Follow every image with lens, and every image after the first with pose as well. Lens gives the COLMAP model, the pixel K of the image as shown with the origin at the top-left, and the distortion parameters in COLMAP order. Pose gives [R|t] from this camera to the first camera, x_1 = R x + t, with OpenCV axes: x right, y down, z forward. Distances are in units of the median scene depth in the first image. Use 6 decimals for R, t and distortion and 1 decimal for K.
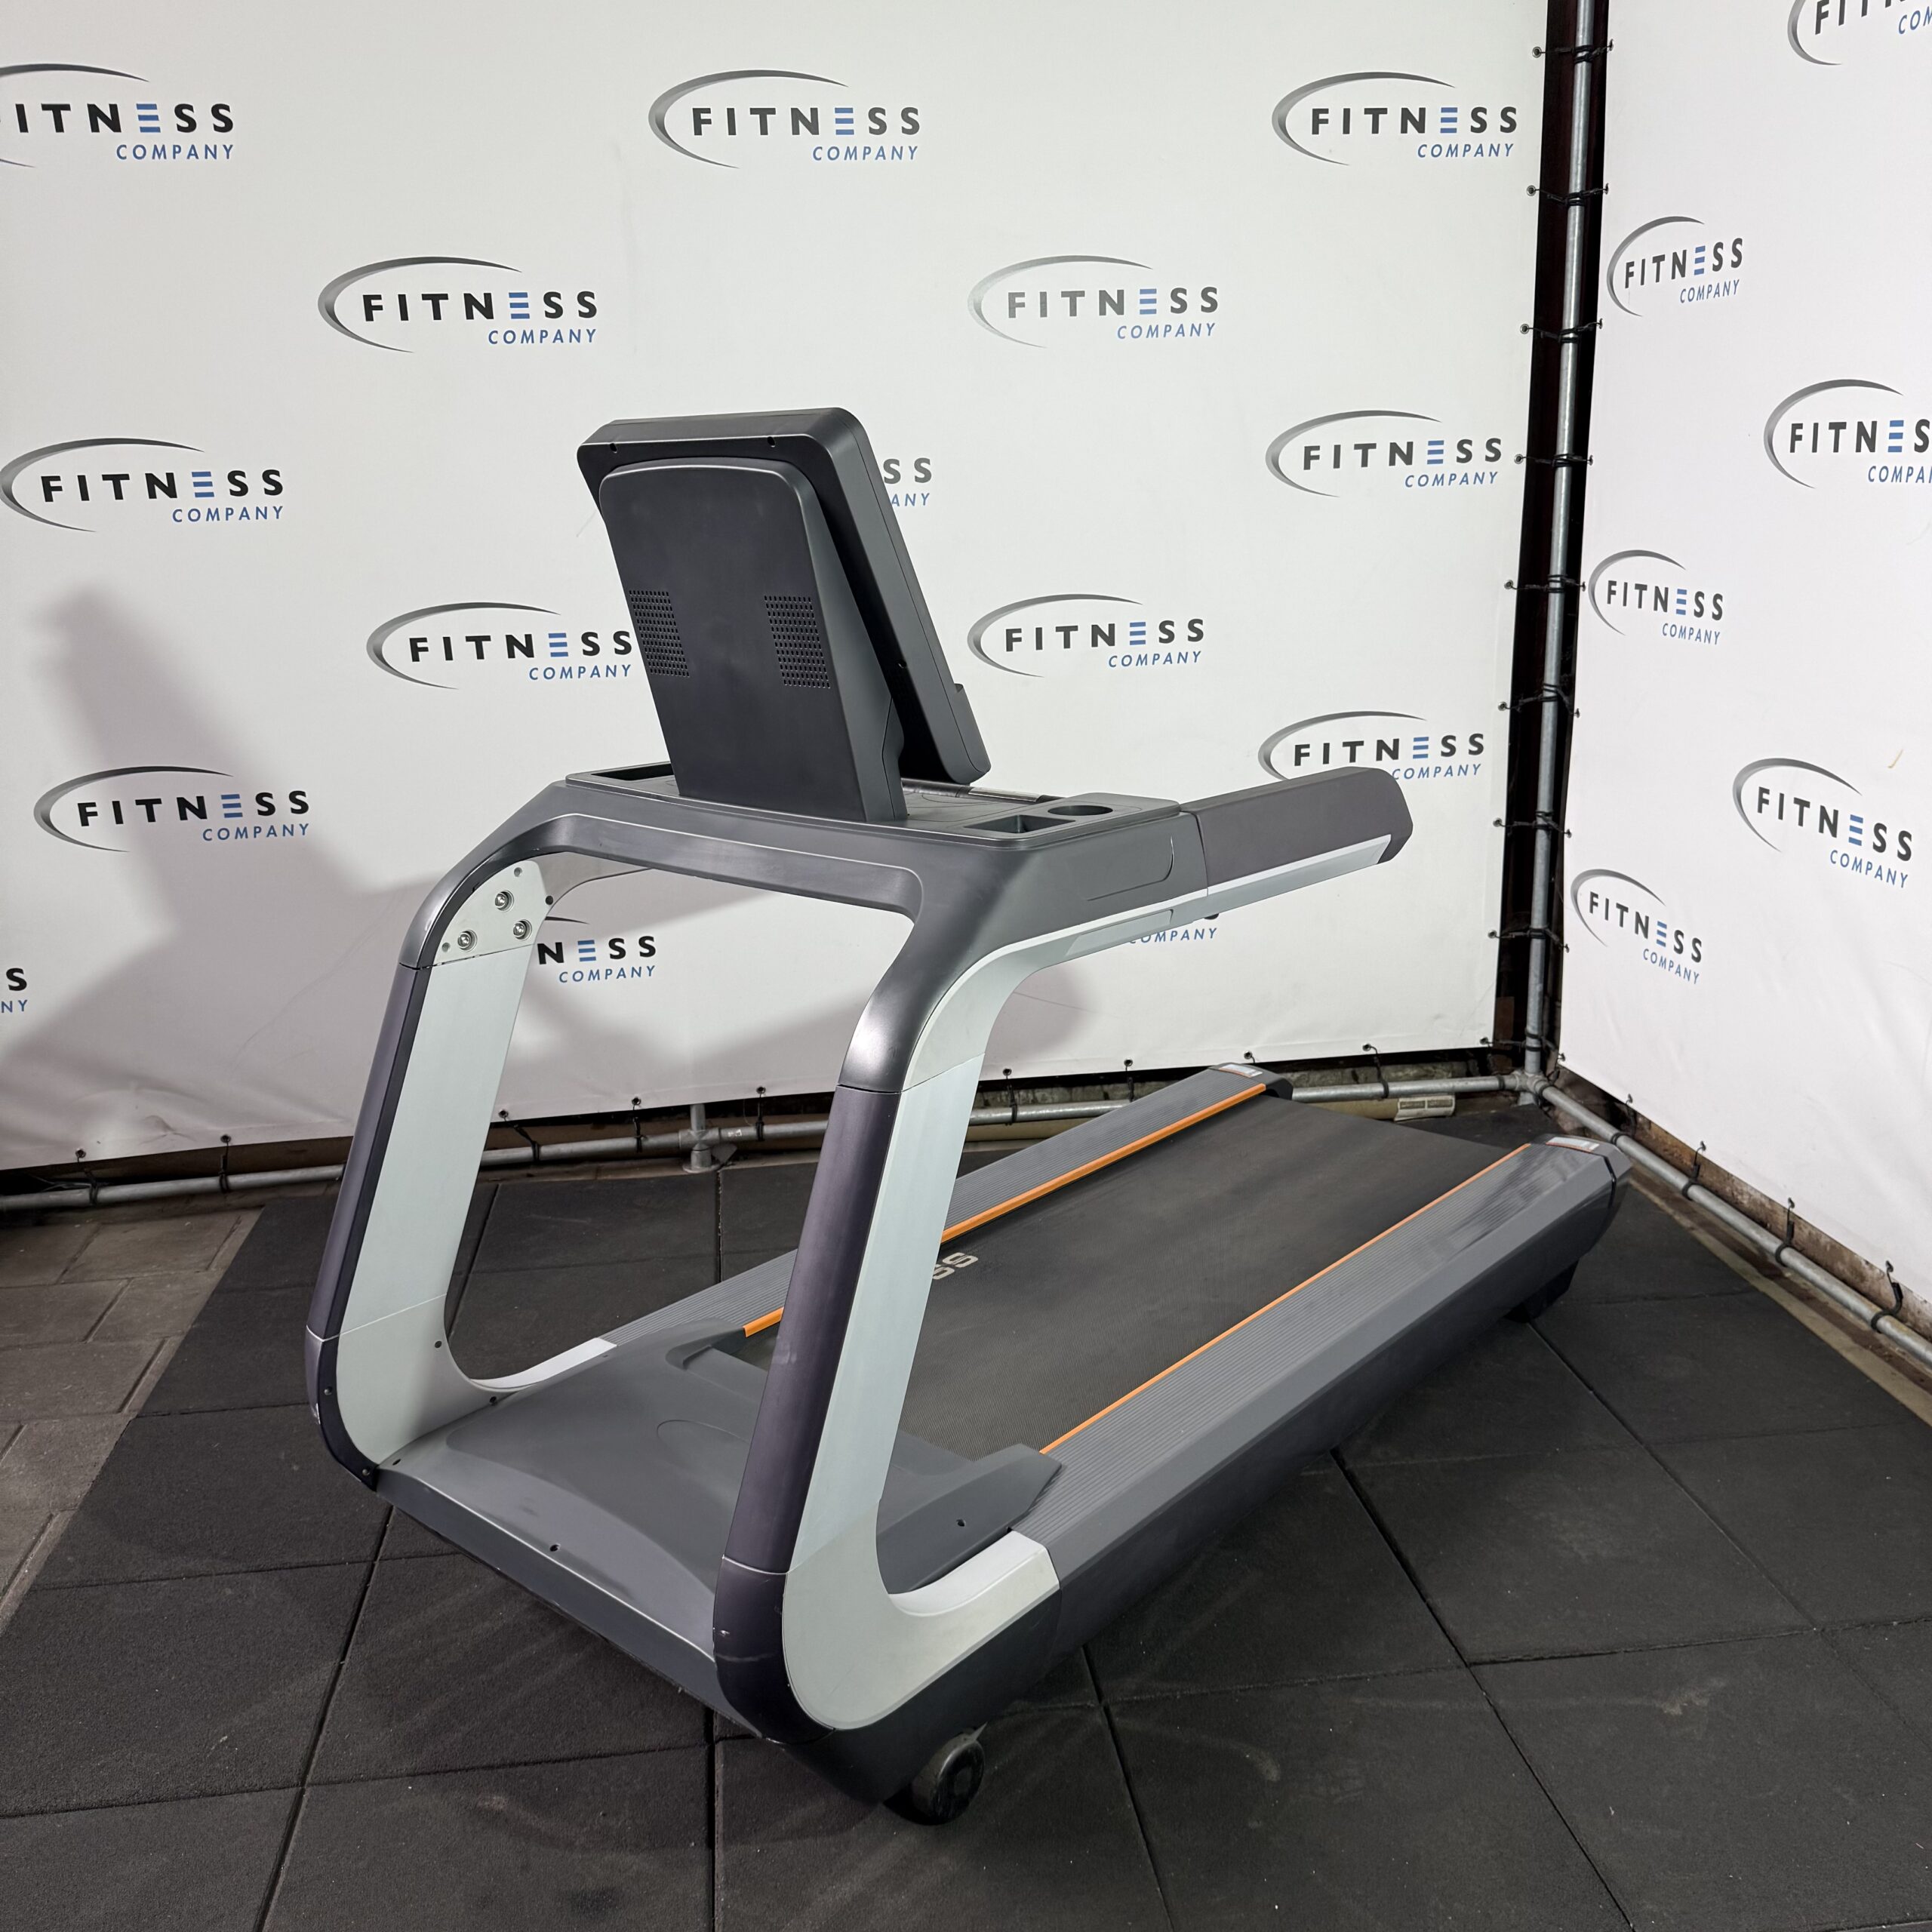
lens RADIAL K [[1797.5, 0, 953.6], [0, 1797.5, 980.8], [0, 0, 1]] dist [0.128200, -0.250214]
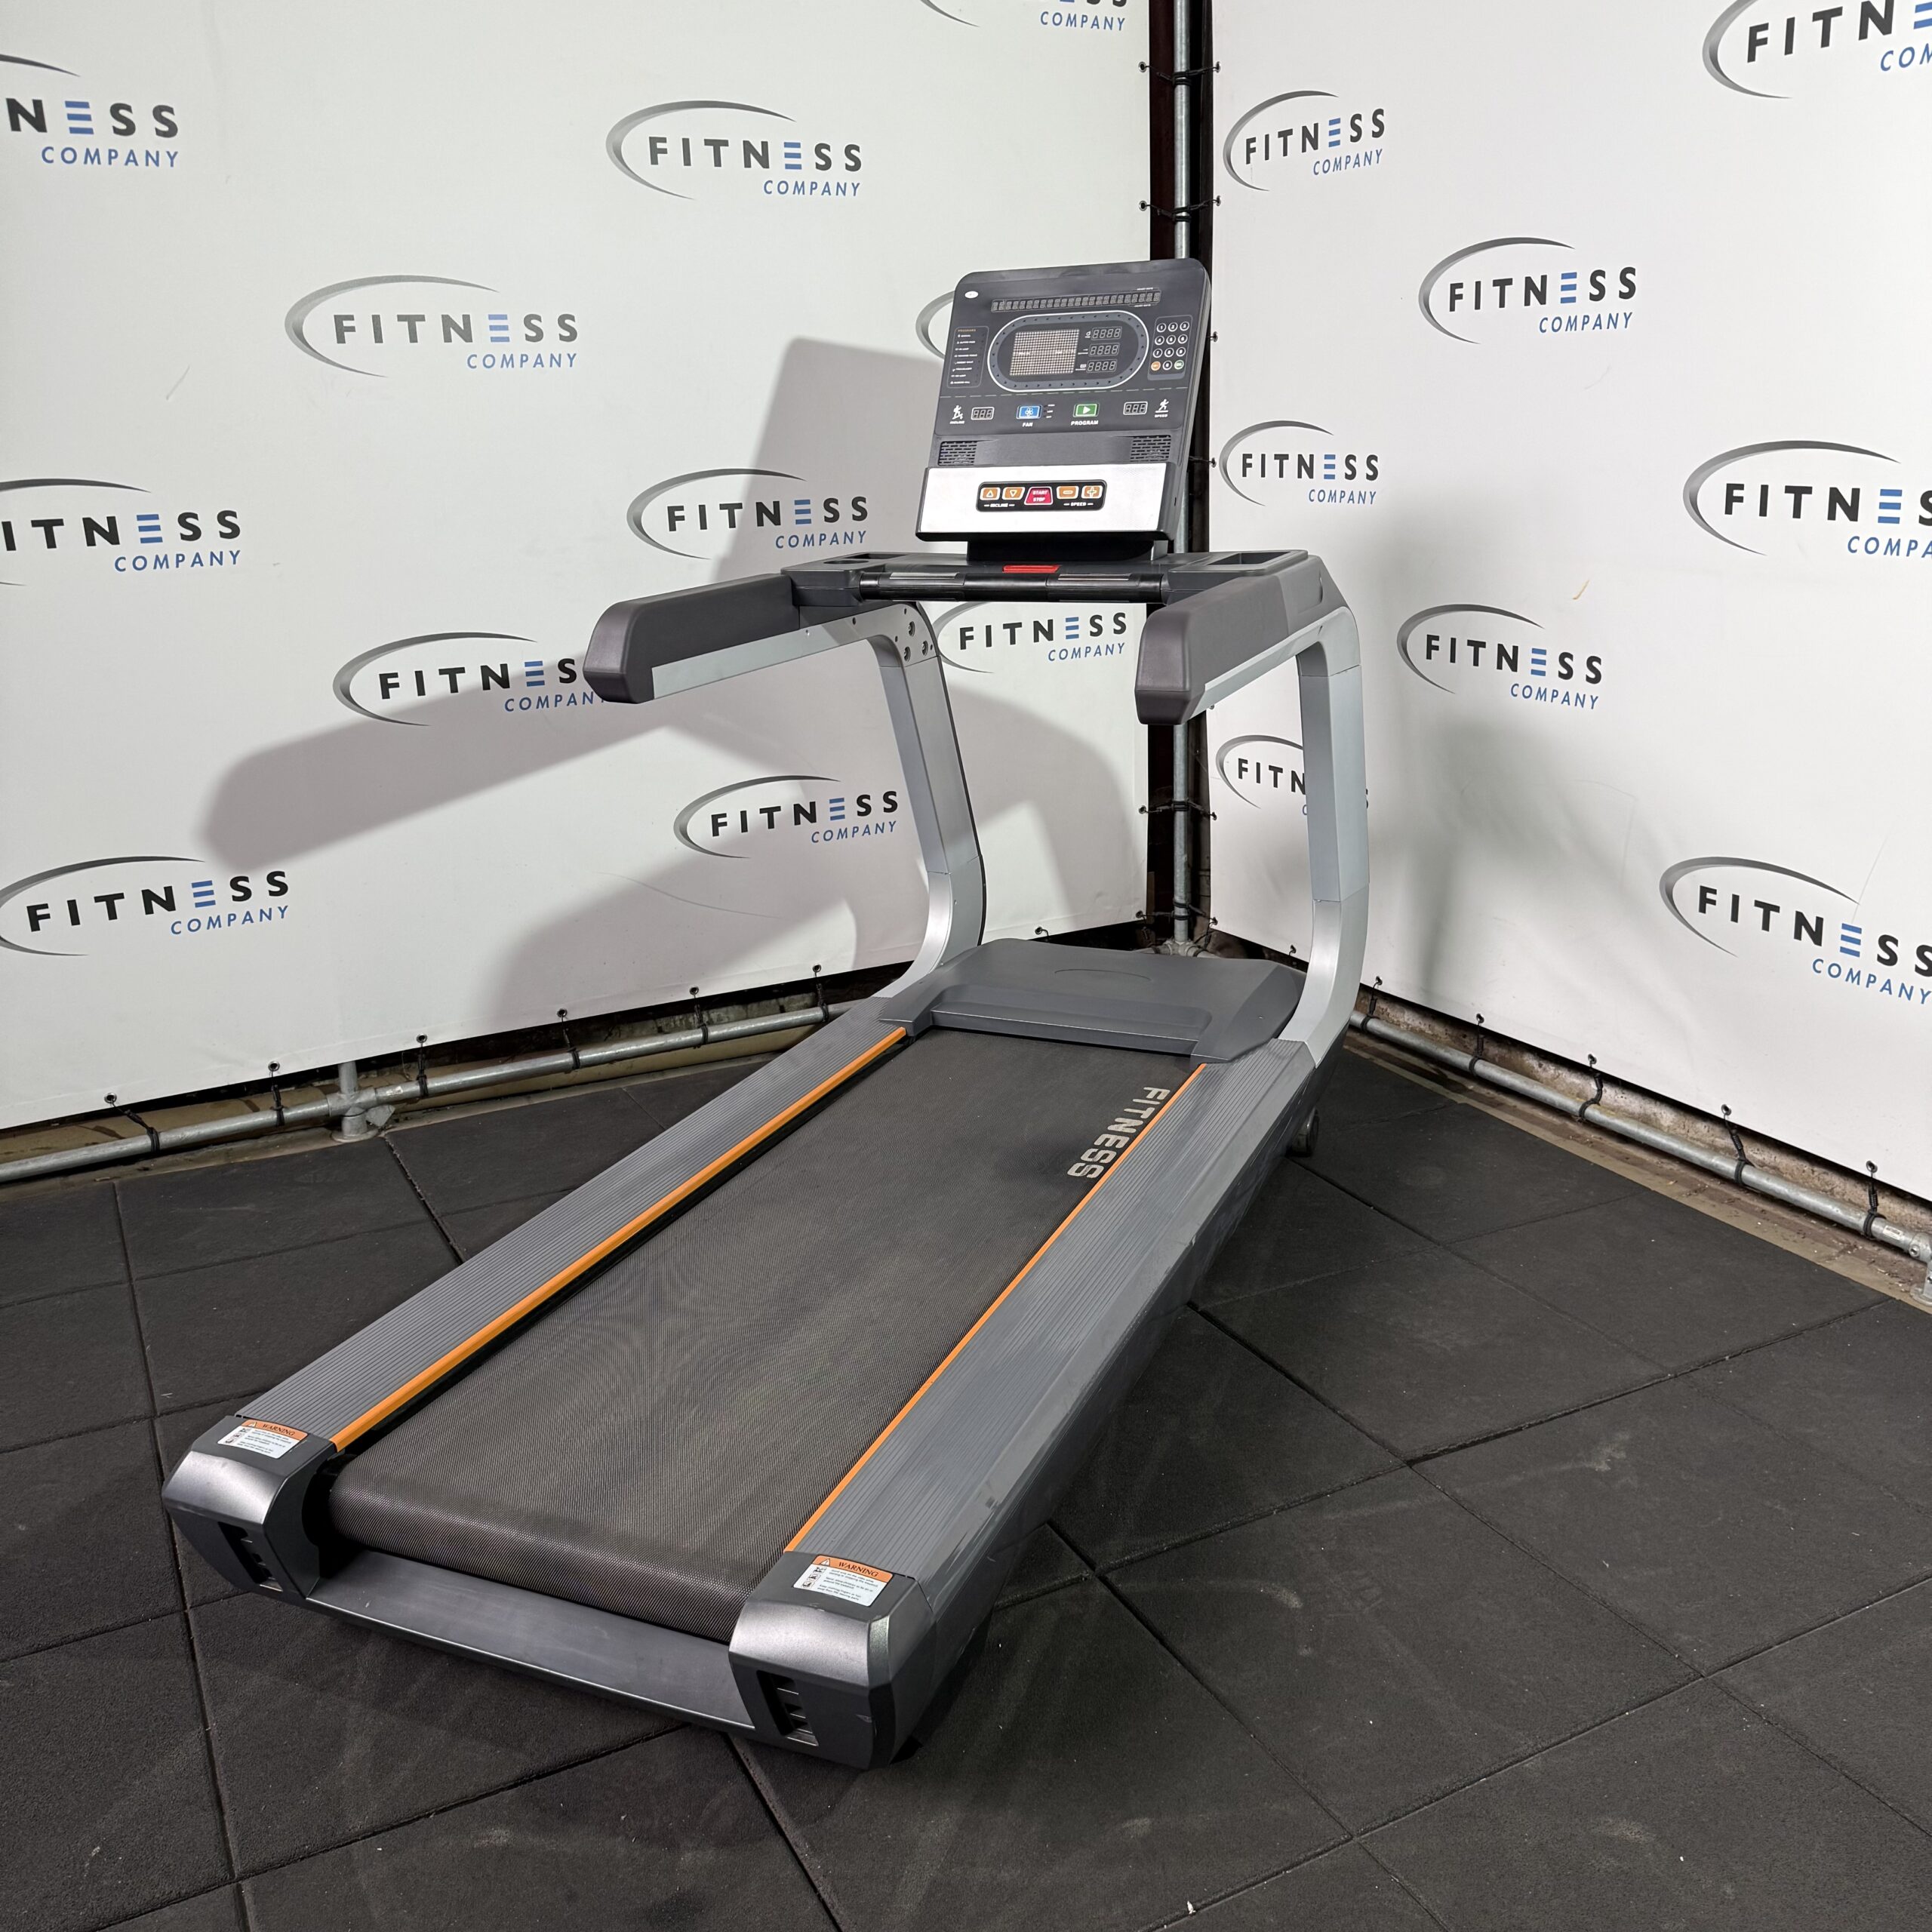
lens RADIAL K [[1803.1, 0, 968.8], [0, 1803.1, 967.1], [0, 0, 1]] dist [0.109037, -0.194179]
pose [[0.937023, -0.098856, 0.334985, -0.166905], [0.095167, 0.995083, 0.027453, 0.029427], [-0.336052, 0.006156, 0.941823, 0.075550]]
